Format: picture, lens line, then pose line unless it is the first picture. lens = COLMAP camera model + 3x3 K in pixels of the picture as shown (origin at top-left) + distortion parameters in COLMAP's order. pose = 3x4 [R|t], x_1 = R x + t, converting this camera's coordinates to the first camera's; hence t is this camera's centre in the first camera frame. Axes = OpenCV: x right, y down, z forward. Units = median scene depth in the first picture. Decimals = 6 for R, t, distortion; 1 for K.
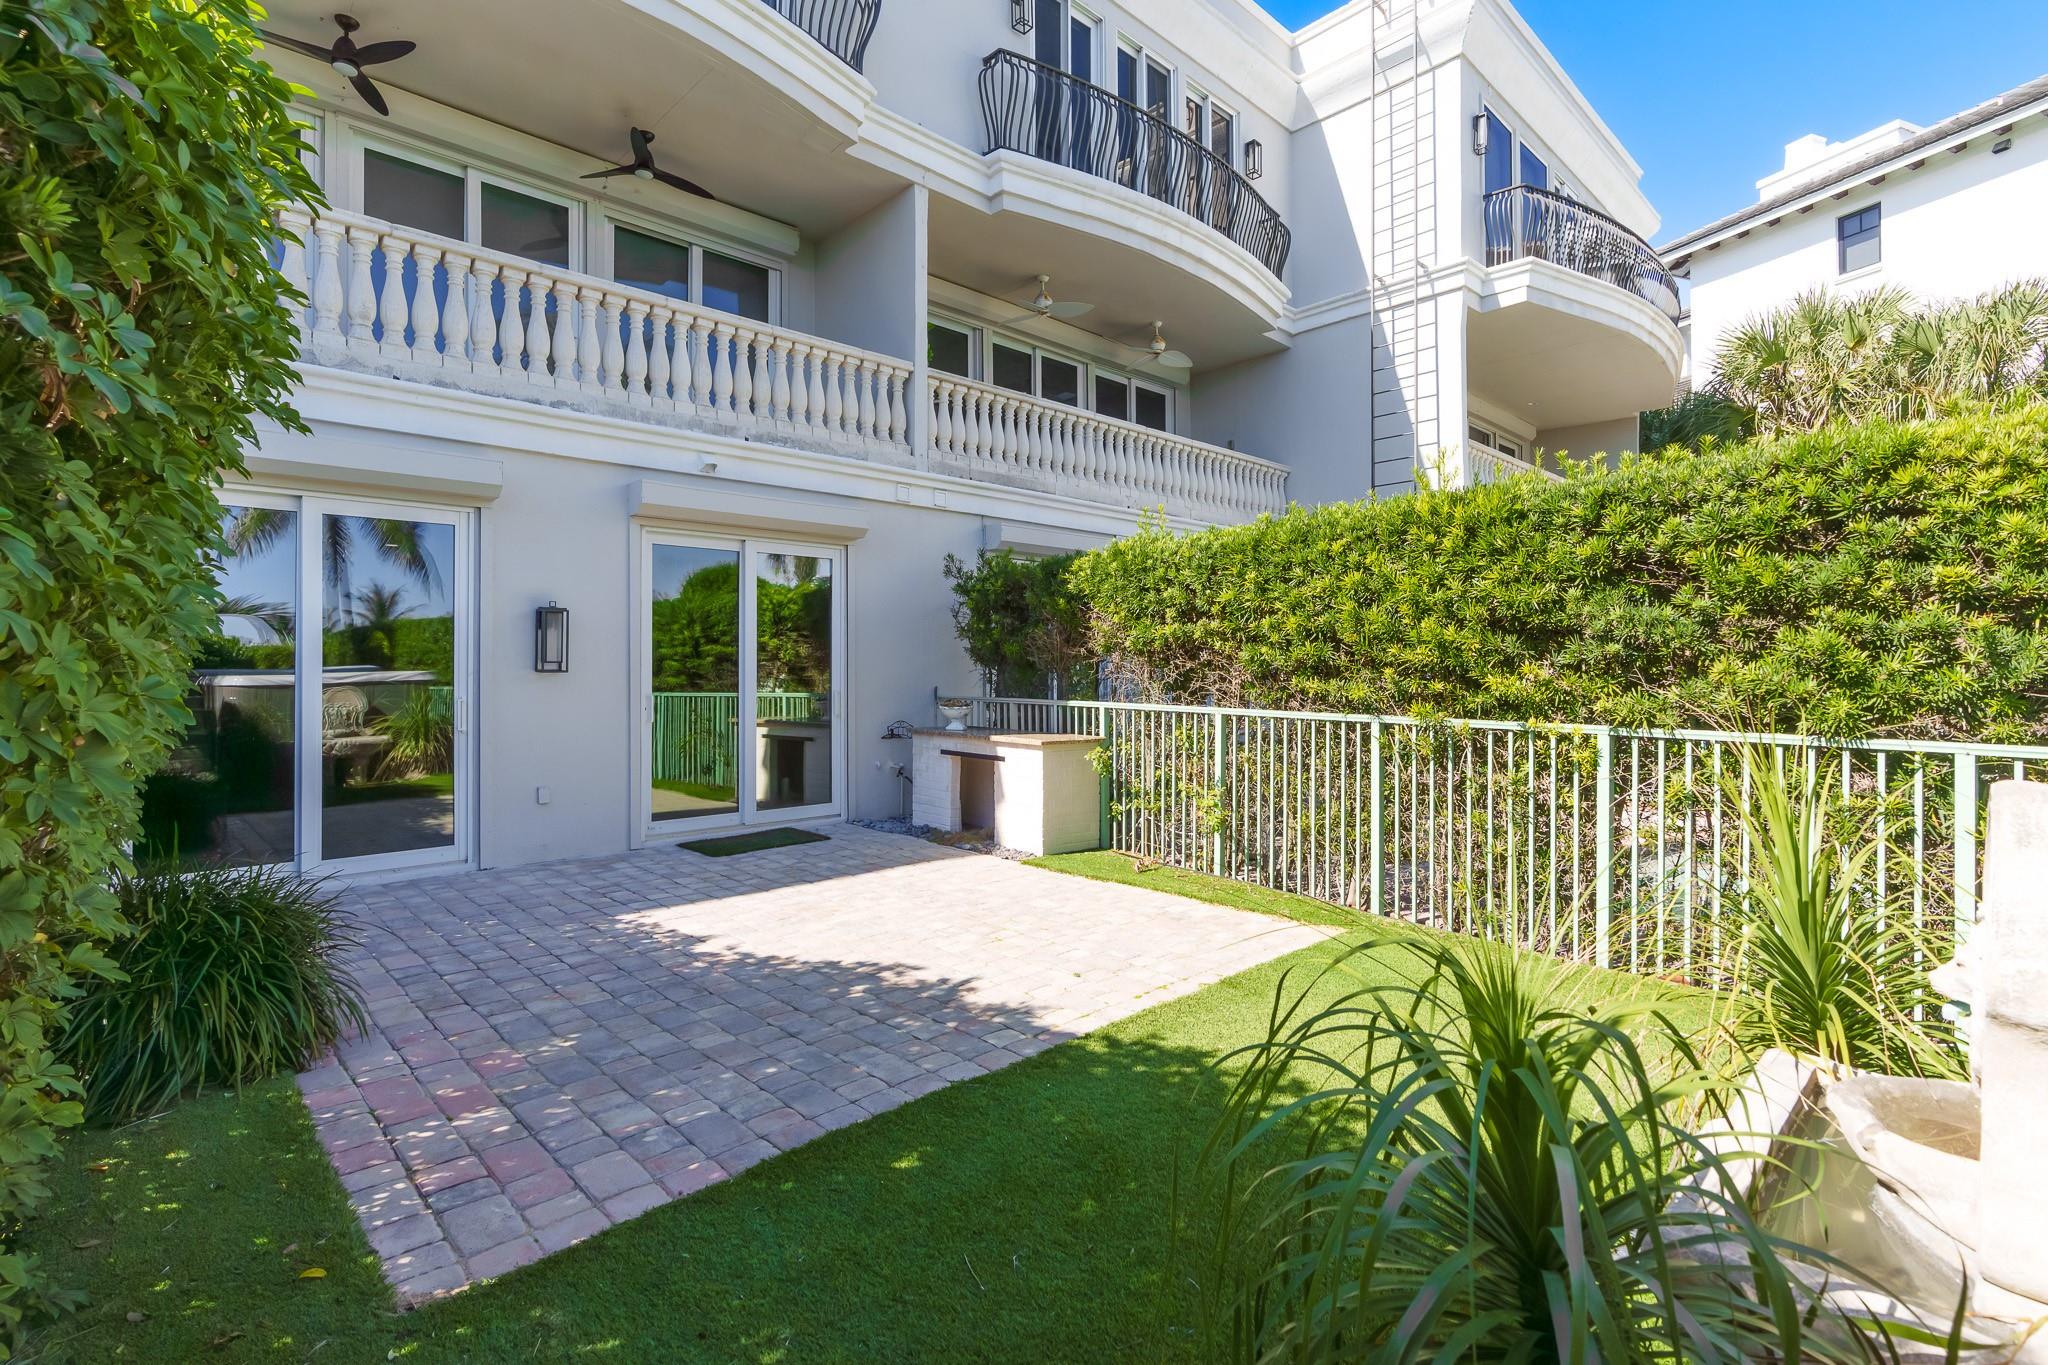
lens RADIAL K [[924.3, 0, 1011.2], [0, 924.3, 654.7], [0, 0, 1]] dist [-0.010210, 0.003945]
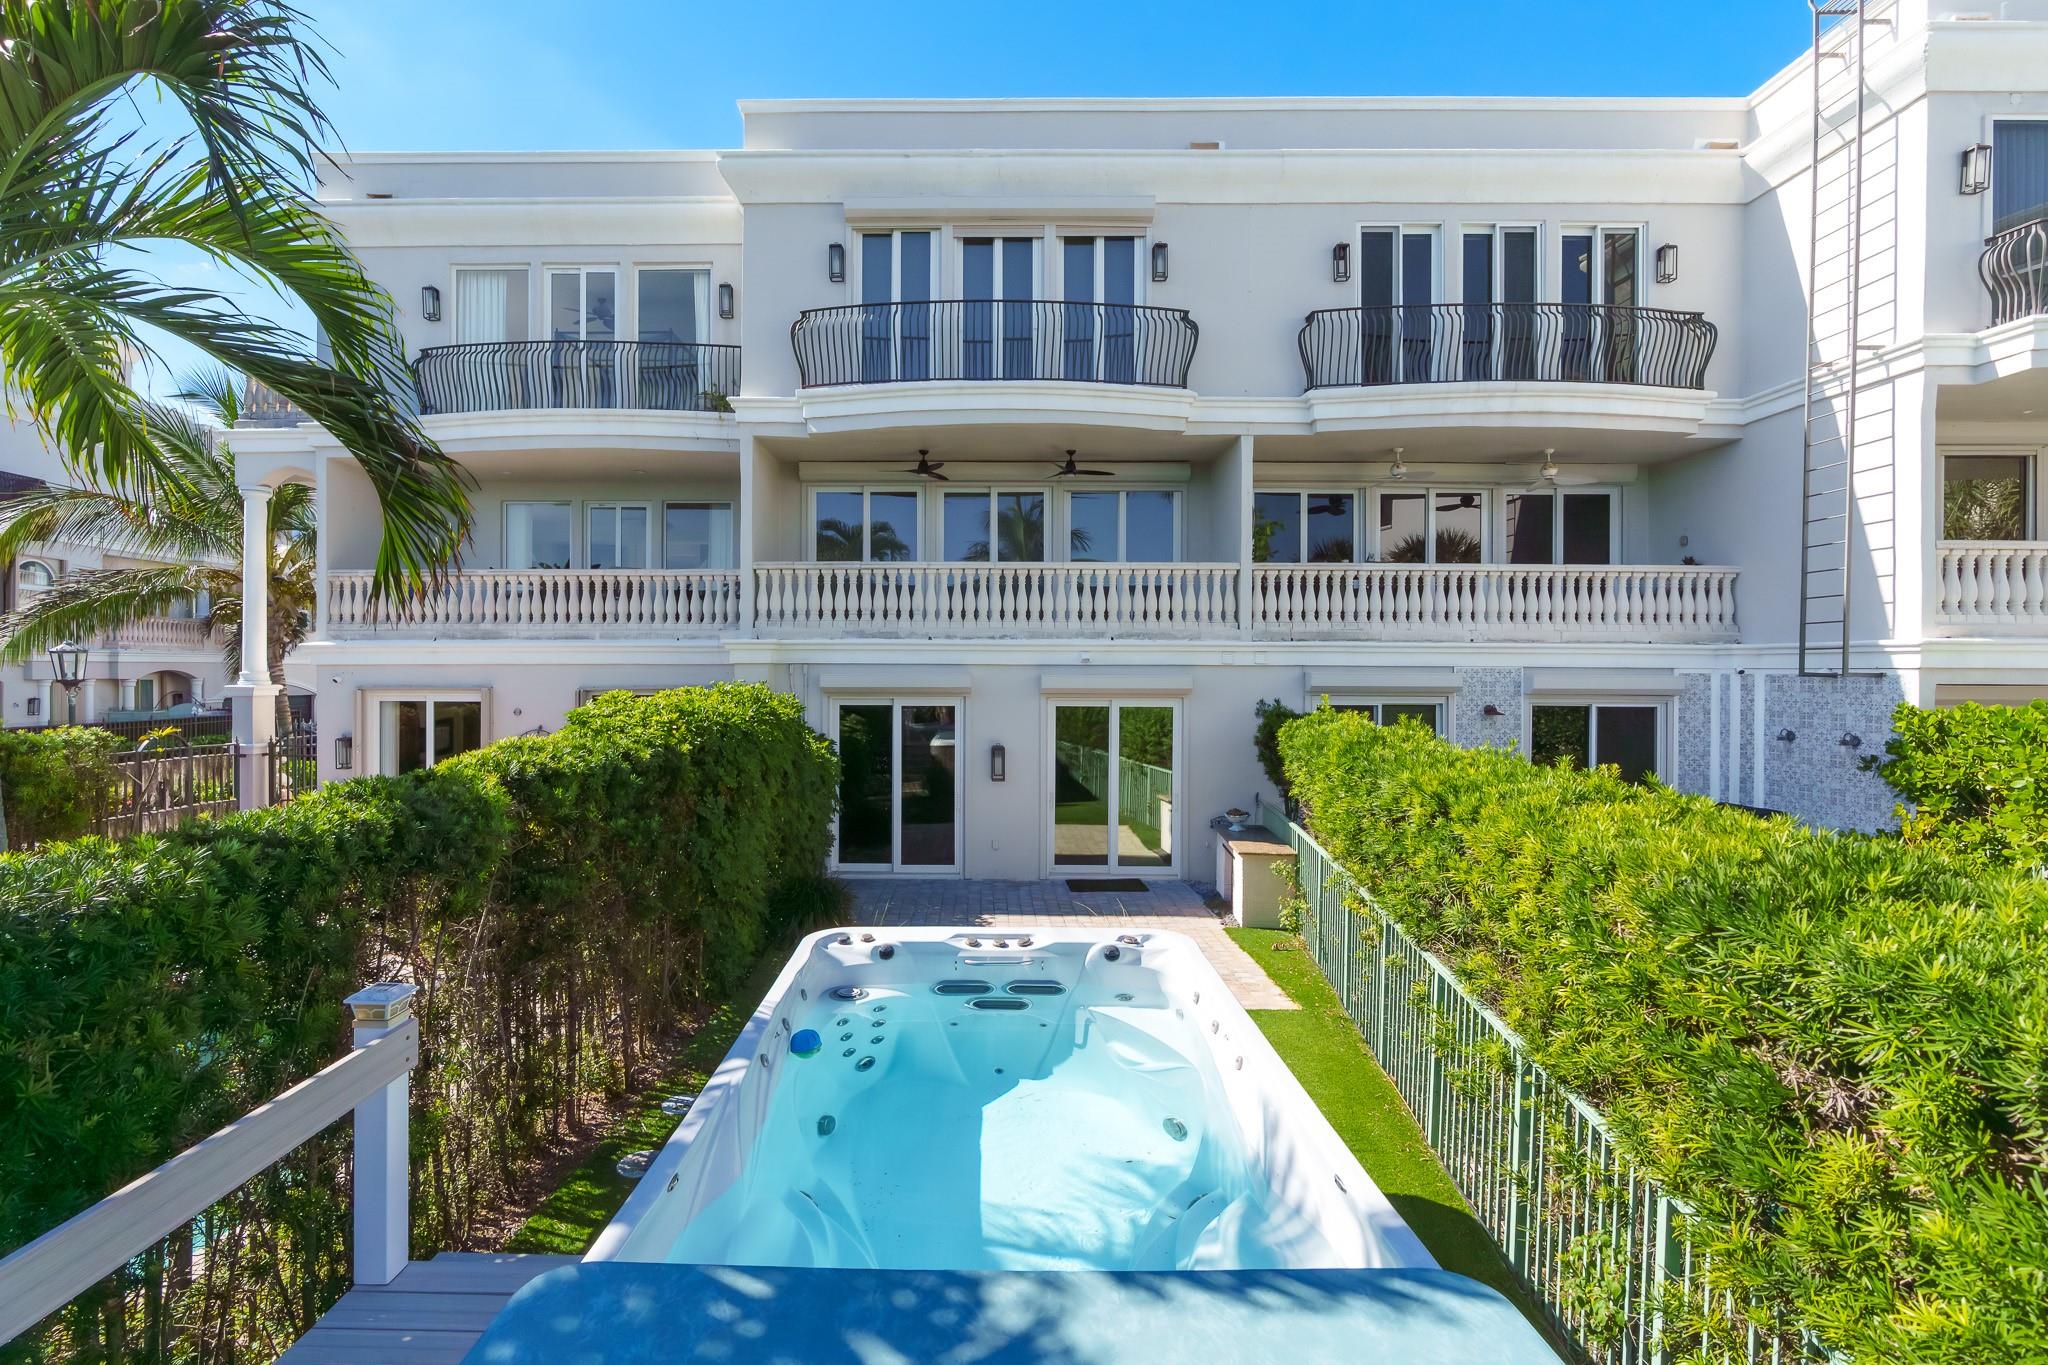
lens RADIAL K [[924.3, 0, 1016.8], [0, 924.3, 675.8], [0, 0, 1]] dist [-0.010210, 0.003945]
pose [[0.741111, 0.012151, -0.671272, 0.562243], [0.001385, 0.999806, 0.019628, -0.163970], [0.671381, -0.015476, 0.740951, -0.265511]]
